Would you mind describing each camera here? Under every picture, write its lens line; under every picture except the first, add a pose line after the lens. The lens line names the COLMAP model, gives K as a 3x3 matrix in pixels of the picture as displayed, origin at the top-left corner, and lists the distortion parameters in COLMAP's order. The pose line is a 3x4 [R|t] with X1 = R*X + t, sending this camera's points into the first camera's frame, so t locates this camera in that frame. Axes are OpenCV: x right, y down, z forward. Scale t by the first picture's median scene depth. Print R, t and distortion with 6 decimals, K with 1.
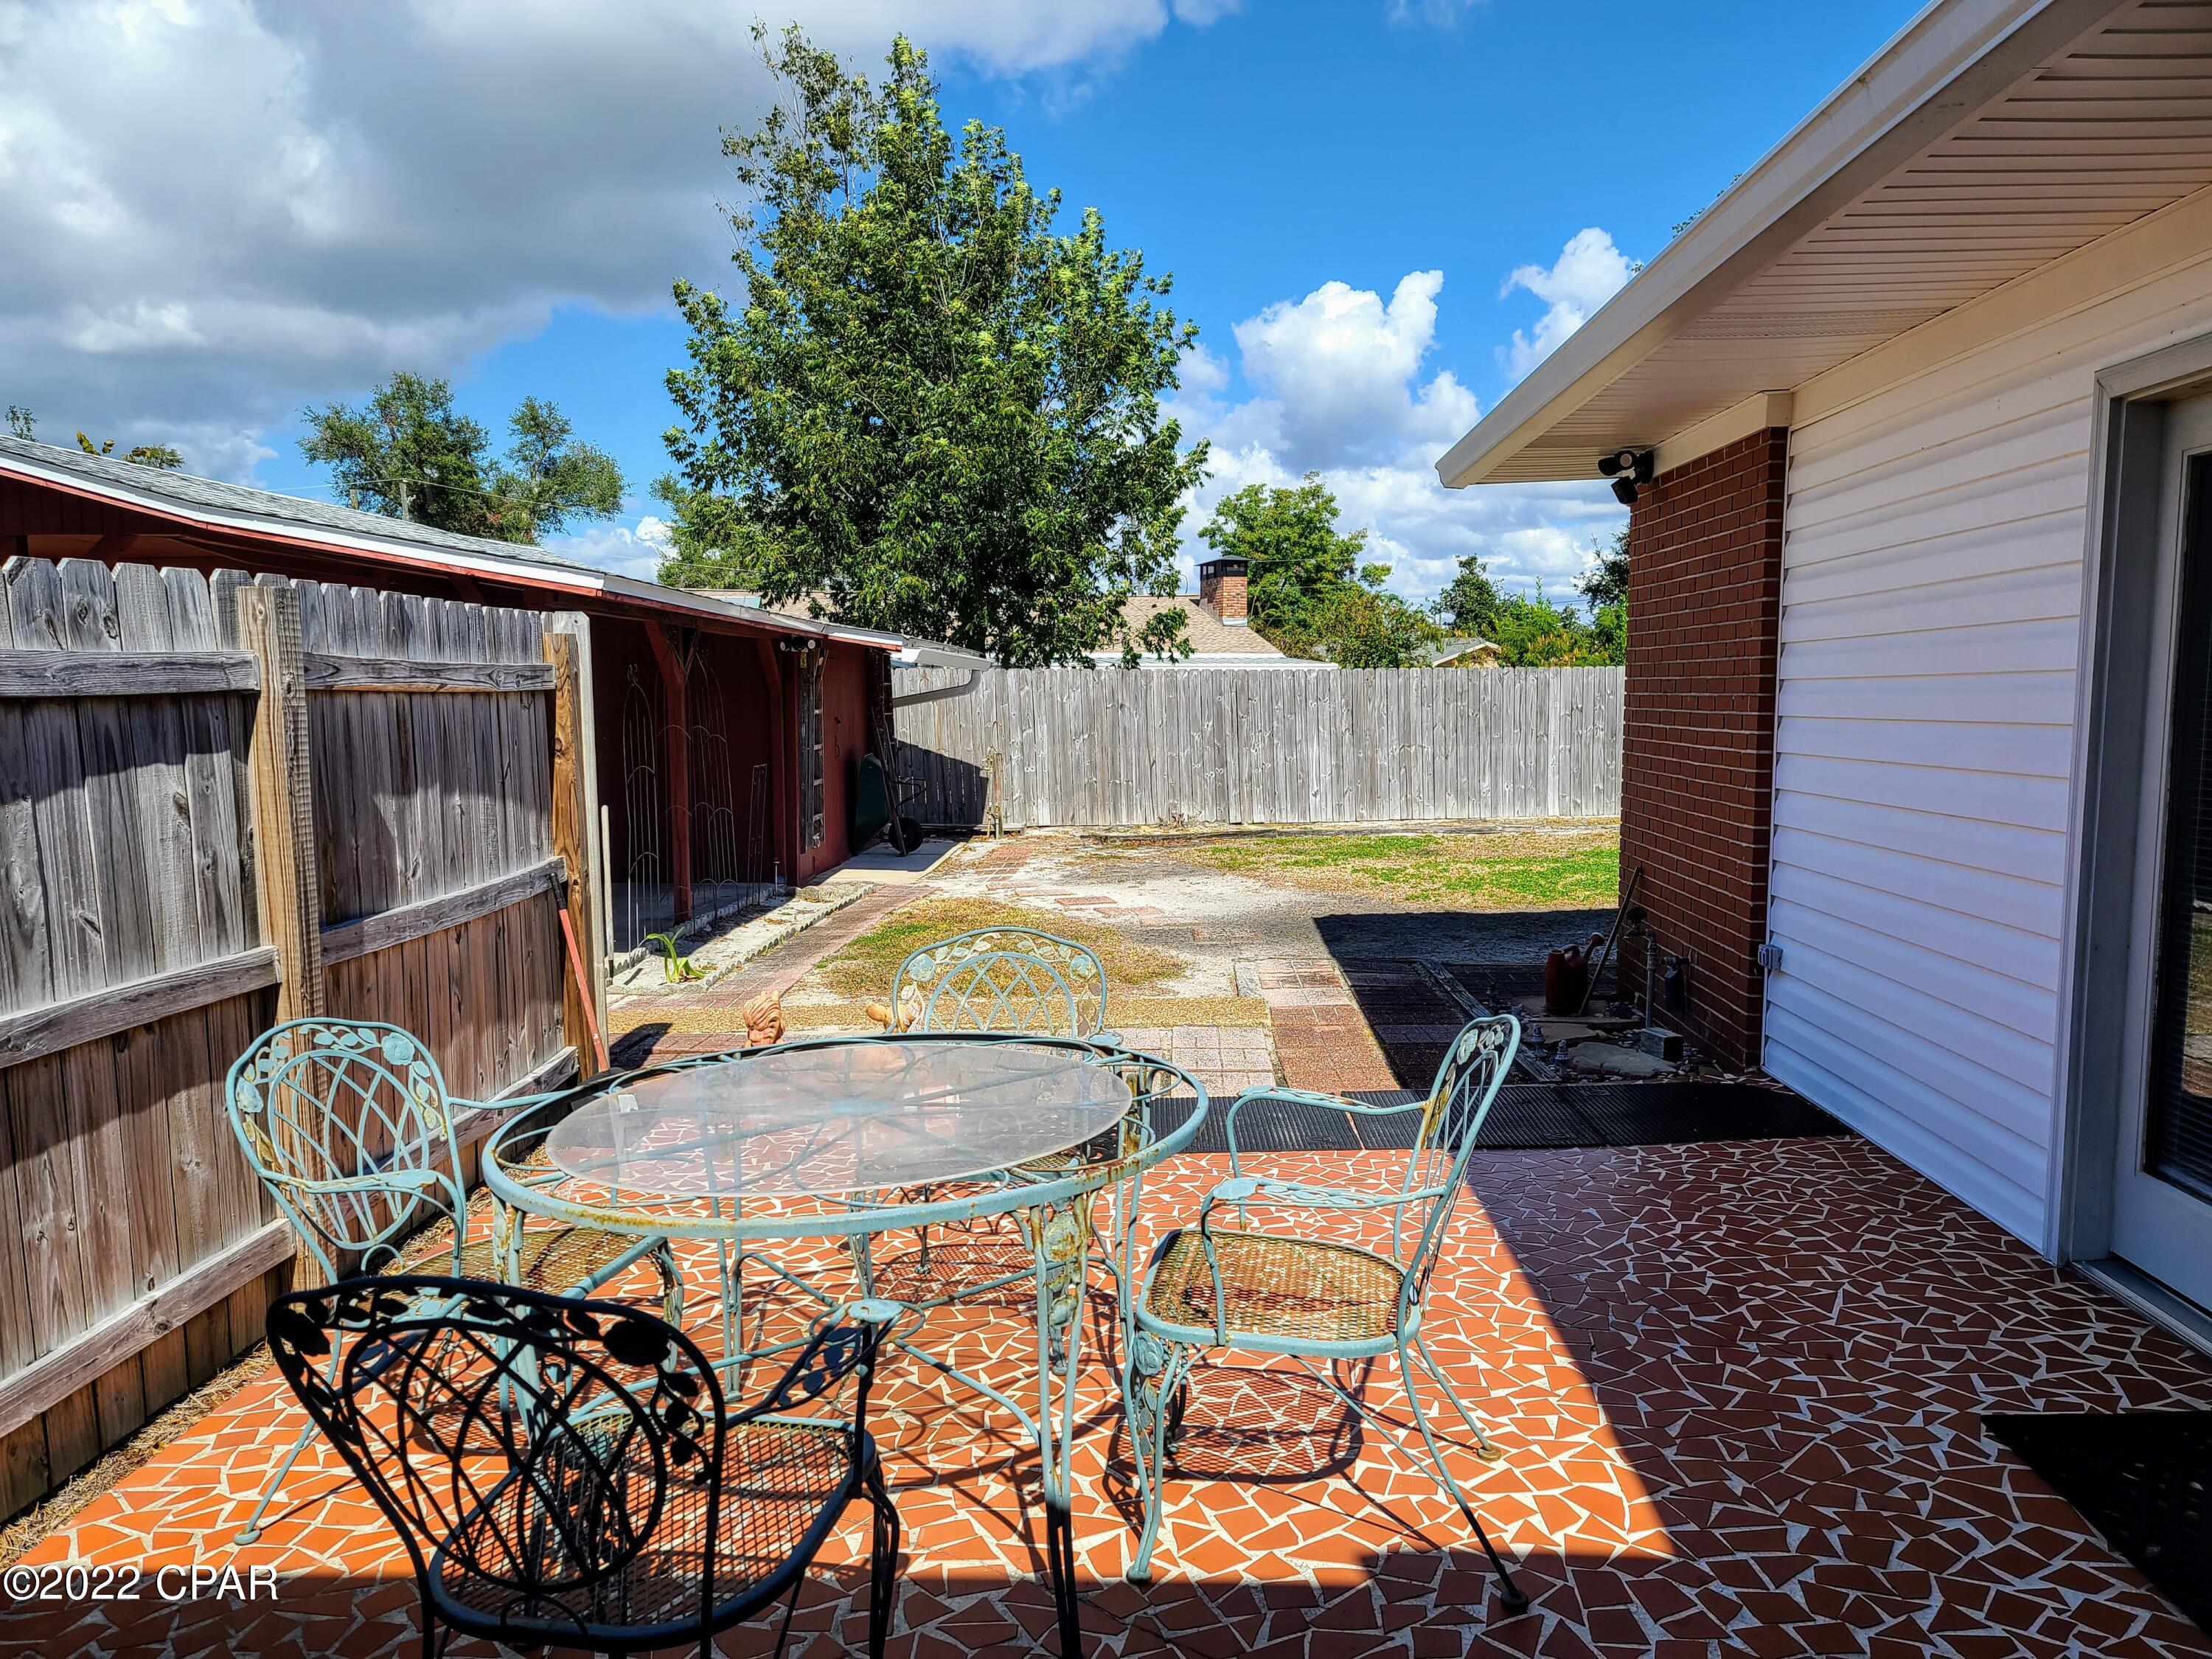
lens RADIAL K [[1633.6, 0, 1121.1], [0, 1633.6, 856.4], [0, 0, 1]] dist [0.078092, -0.092133]
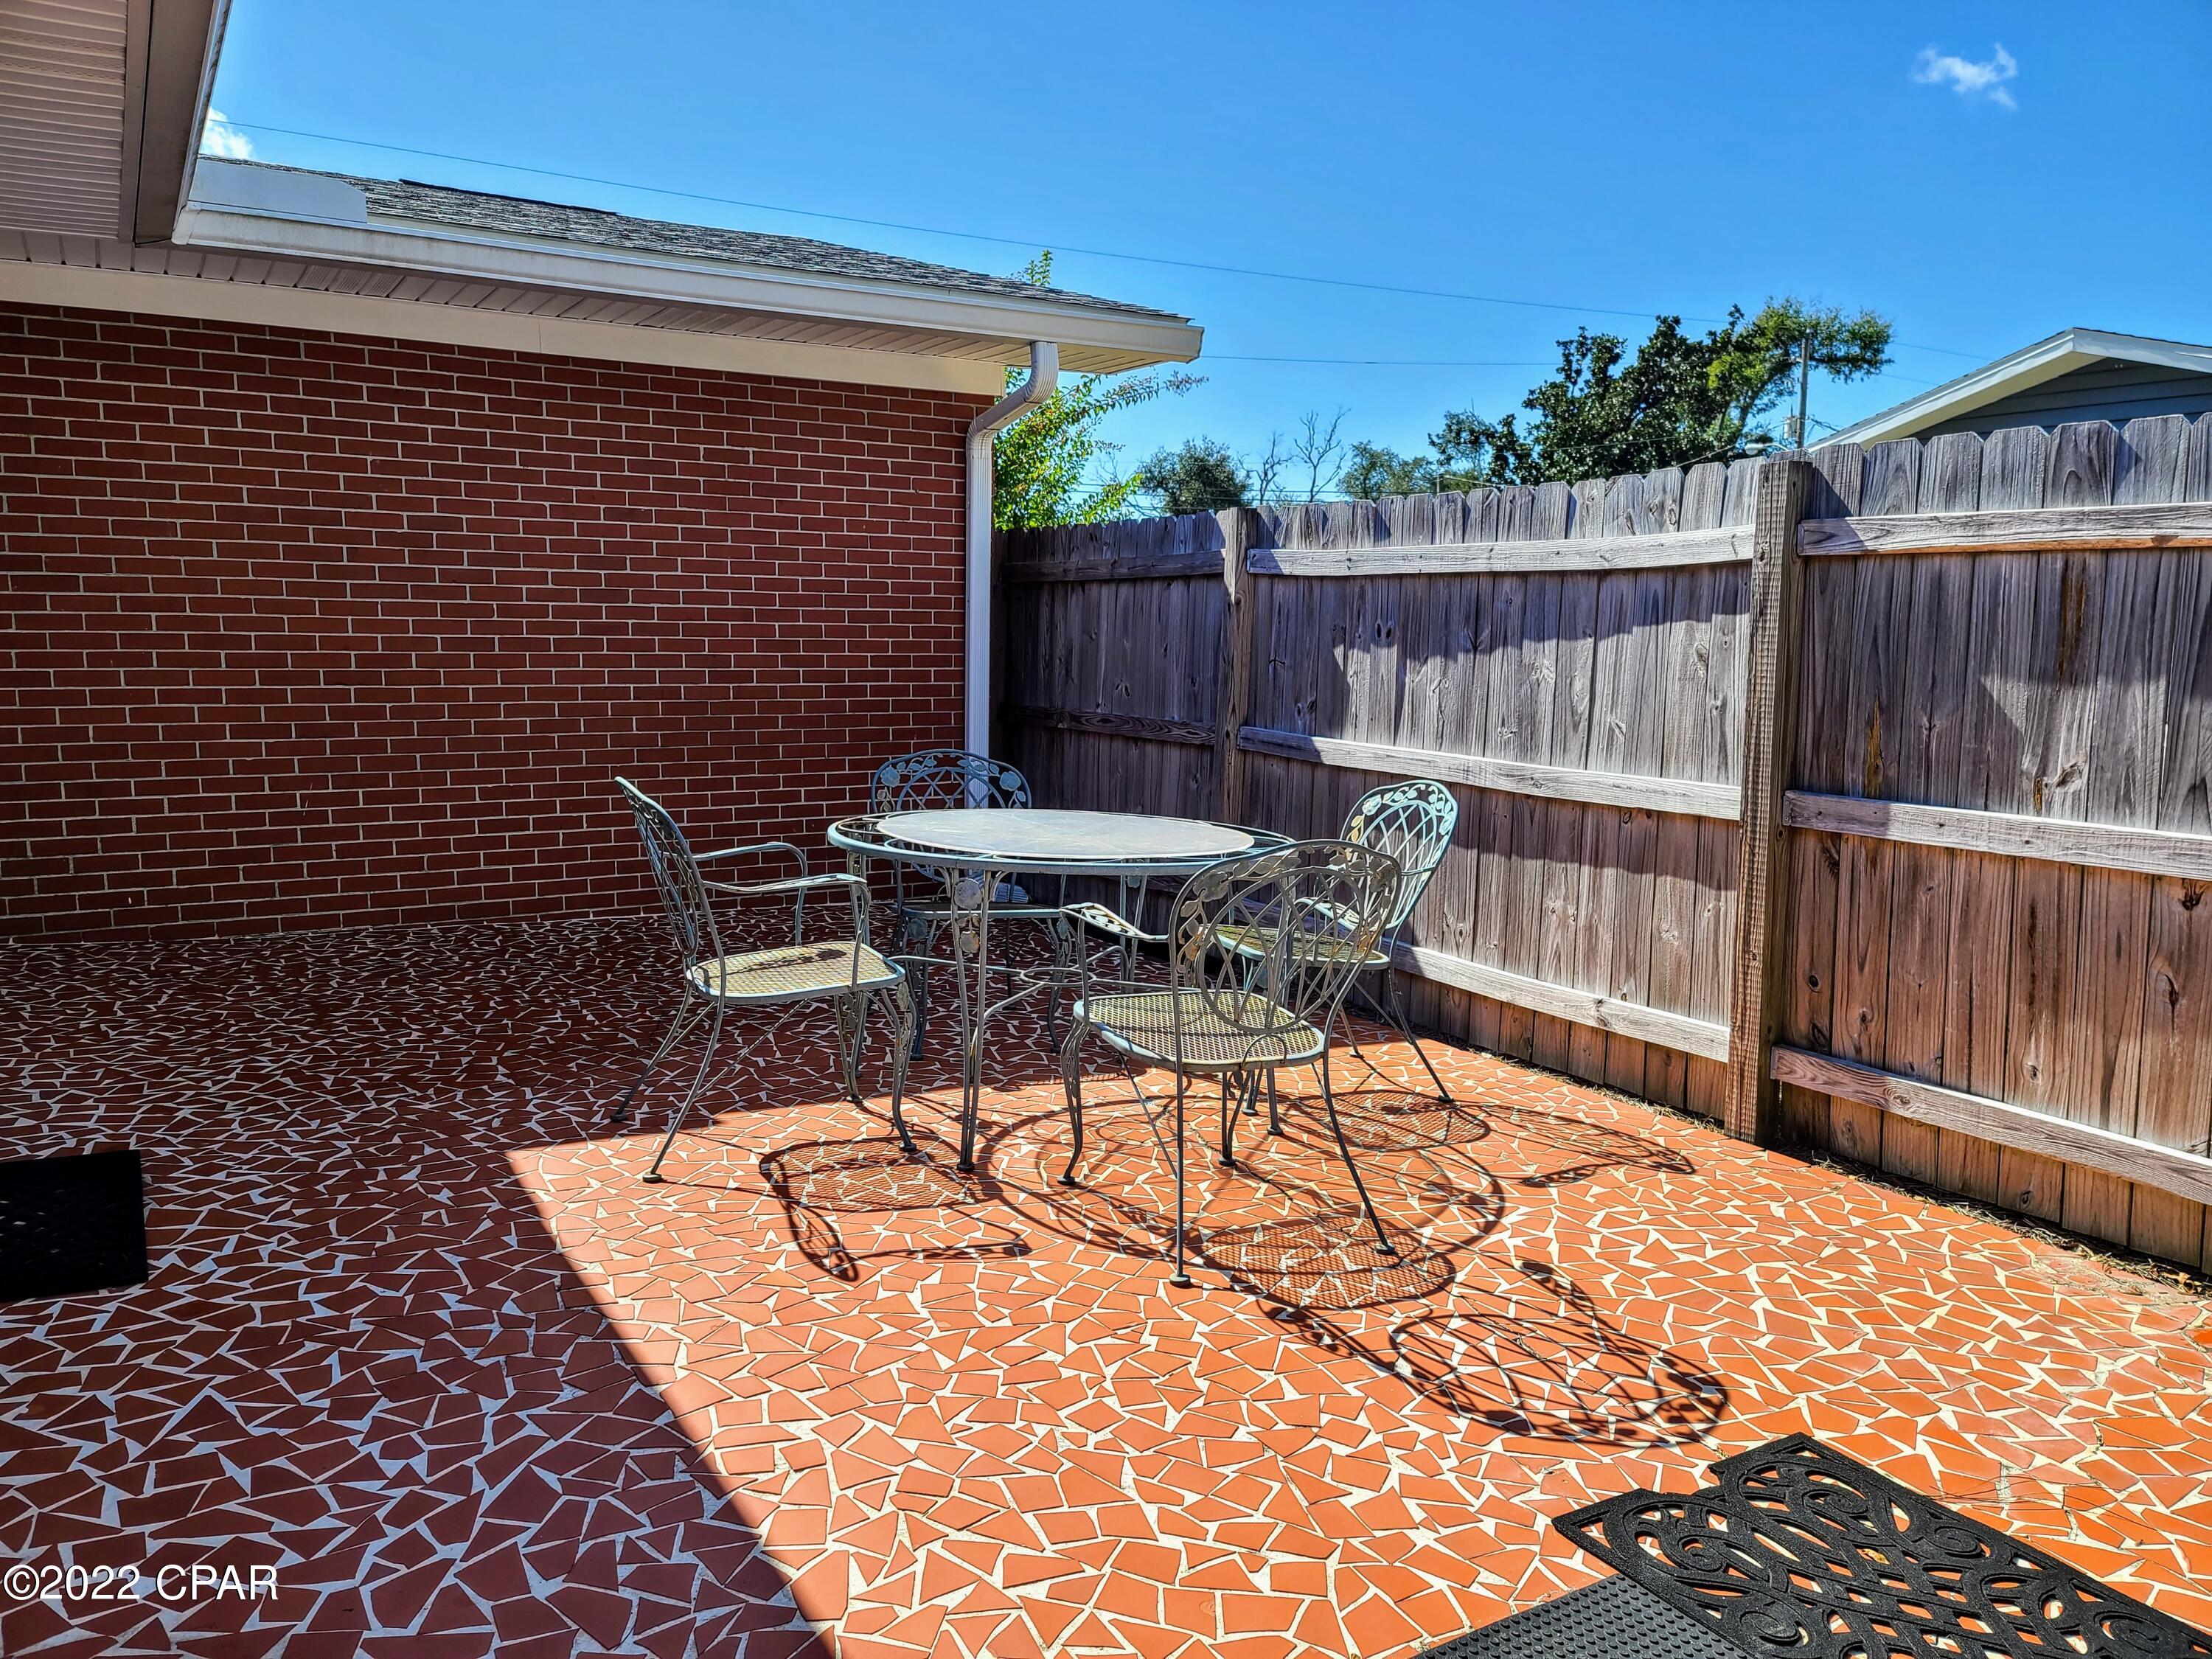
lens RADIAL K [[1633.6, 0, 1121.1], [0, 1633.6, 856.4], [0, 0, 1]] dist [0.078092, -0.092133]
pose [[-0.835143, 0.069820, -0.545584, 0.559814], [-0.066705, 0.971733, 0.226463, -0.154157], [0.545973, 0.225523, -0.806878, 2.043297]]
